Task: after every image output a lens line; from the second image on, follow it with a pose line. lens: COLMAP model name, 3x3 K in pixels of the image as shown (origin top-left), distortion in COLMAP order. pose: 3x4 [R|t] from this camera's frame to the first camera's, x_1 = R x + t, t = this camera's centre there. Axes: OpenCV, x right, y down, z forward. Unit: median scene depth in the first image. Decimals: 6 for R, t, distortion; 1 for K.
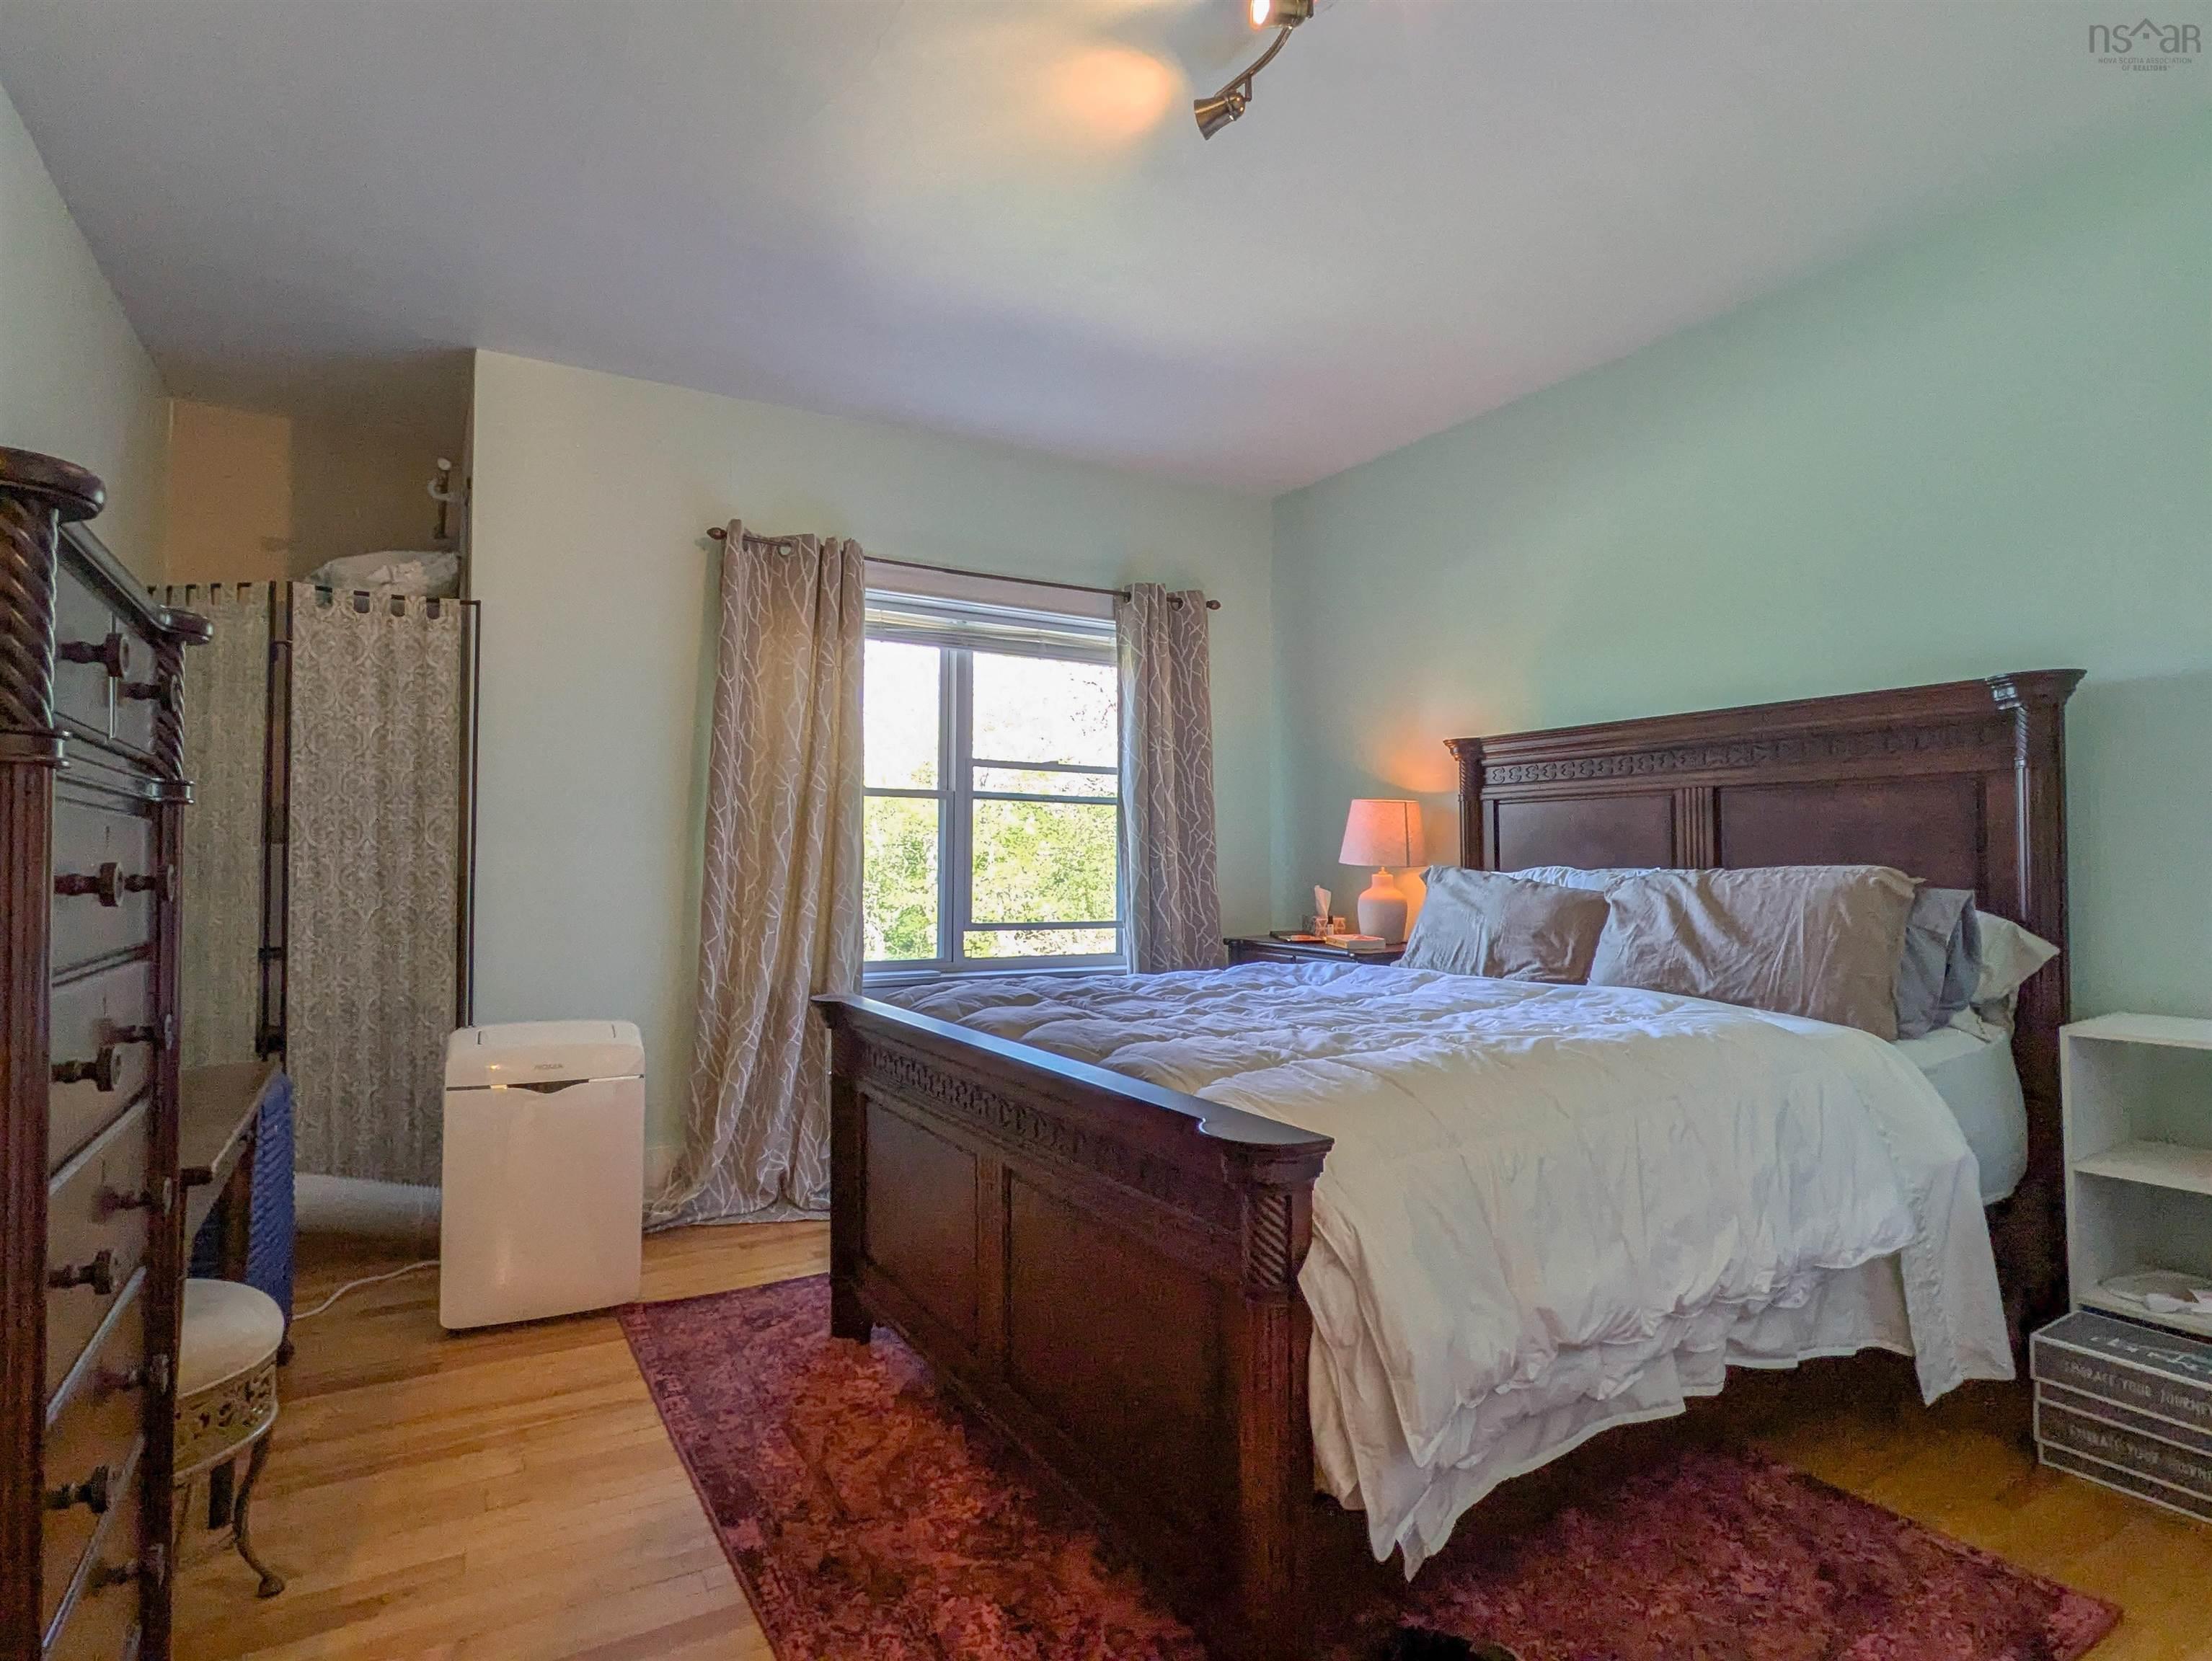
lens RADIAL K [[1066.7, 0, 1107.8], [0, 1066.7, 843.8], [0, 0, 1]] dist [-0.002238, -0.001048]
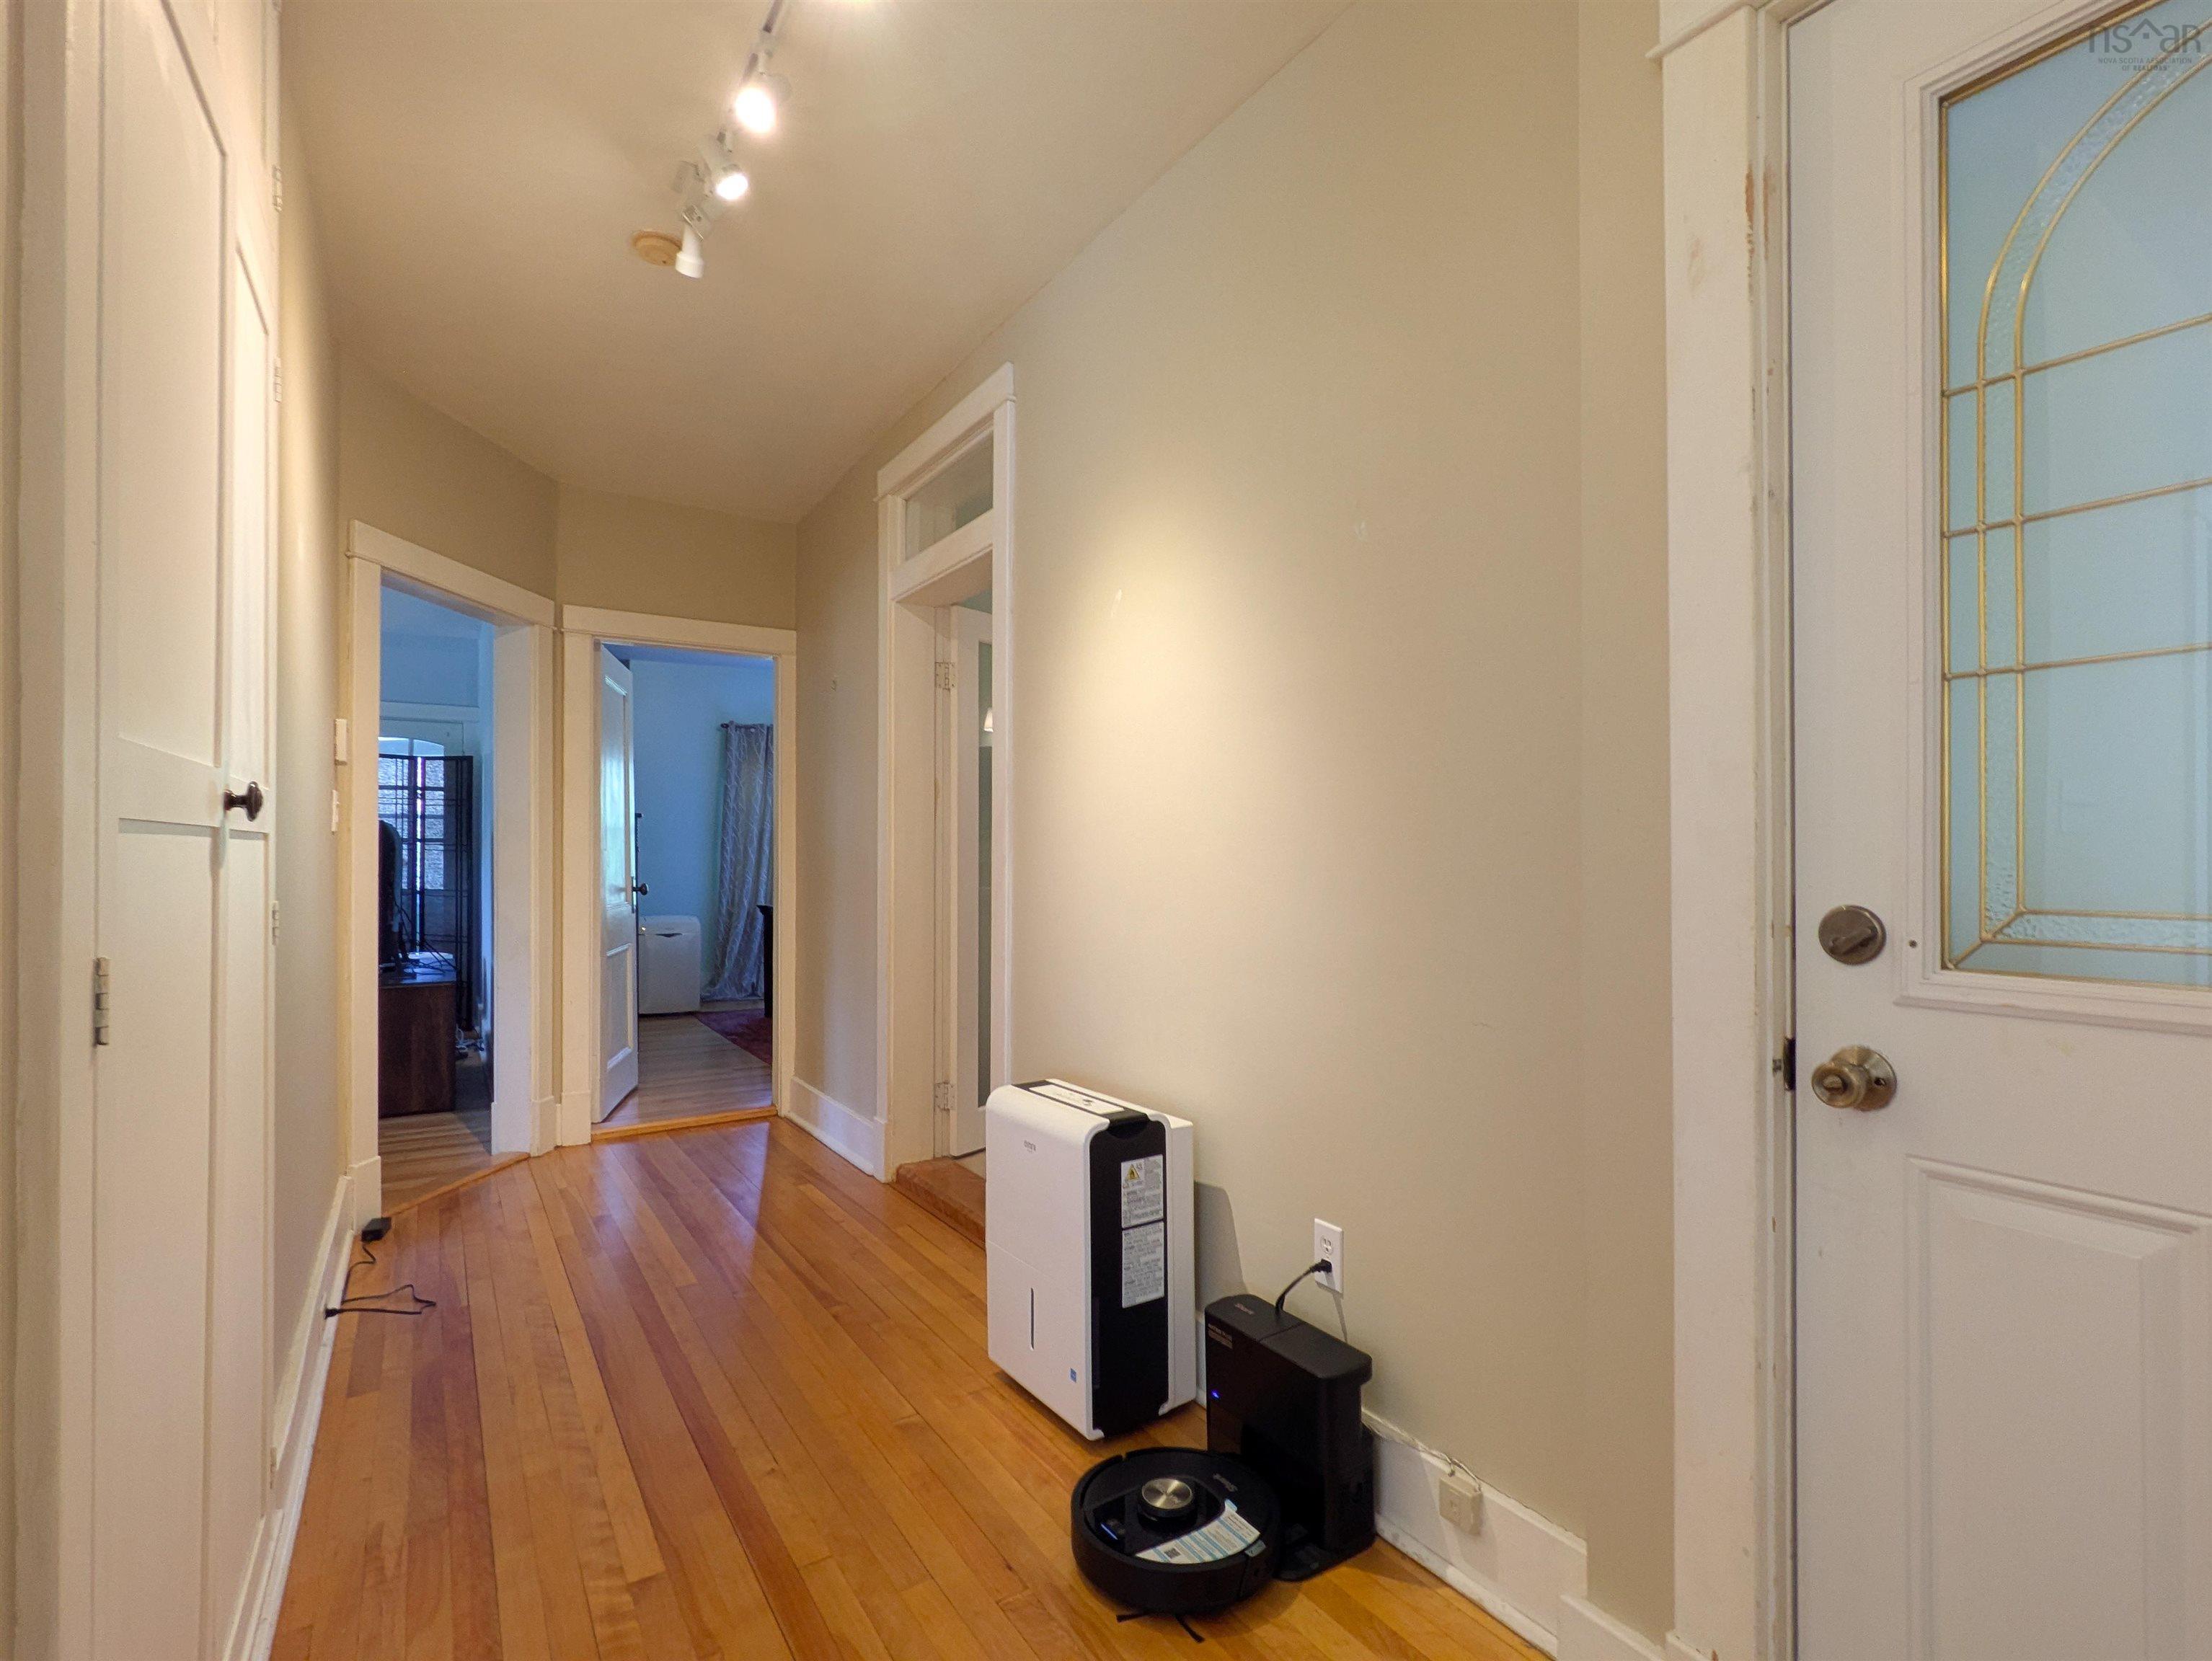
lens RADIAL K [[1086.9, 0, 1094.4], [0, 1086.9, 836.0], [0, 0, 1]] dist [-0.002497, -0.001061]
pose [[0.999448, -0.004343, -0.032947, 0.573801], [0.004645, 0.999948, 0.009110, -0.053836], [0.032906, -0.009258, 0.999416, -1.496591]]
